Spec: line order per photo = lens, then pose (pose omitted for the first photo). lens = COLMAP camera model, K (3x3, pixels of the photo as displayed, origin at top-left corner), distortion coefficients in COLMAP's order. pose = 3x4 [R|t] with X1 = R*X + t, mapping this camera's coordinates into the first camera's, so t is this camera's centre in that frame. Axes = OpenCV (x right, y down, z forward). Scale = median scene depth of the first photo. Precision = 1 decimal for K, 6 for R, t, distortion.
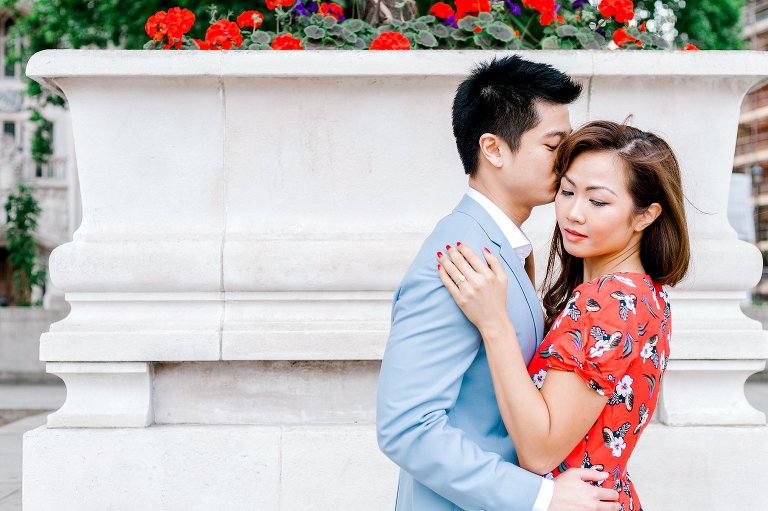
lens RADIAL K [[1179.4, 0, 384.0], [0, 1179.4, 255.5], [0, 0, 1]] dist [0.003204, 0.064858]
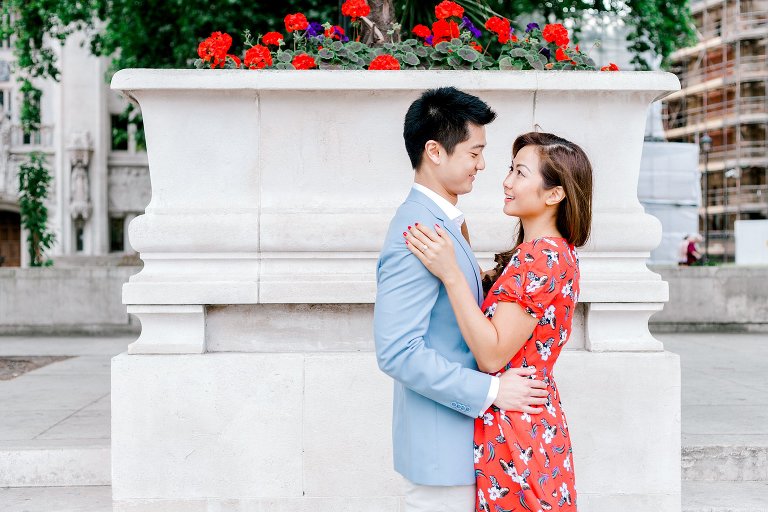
lens RADIAL K [[1179.4, 0, 384.0], [0, 1179.4, 256.0], [0, 0, 1]] dist [0.003204, 0.064858]
pose [[0.999552, -0.000287, 0.029945, -0.035329], [-0.000704, 0.999452, 0.033094, -0.008876], [-0.029938, -0.033100, 0.999004, -0.329092]]
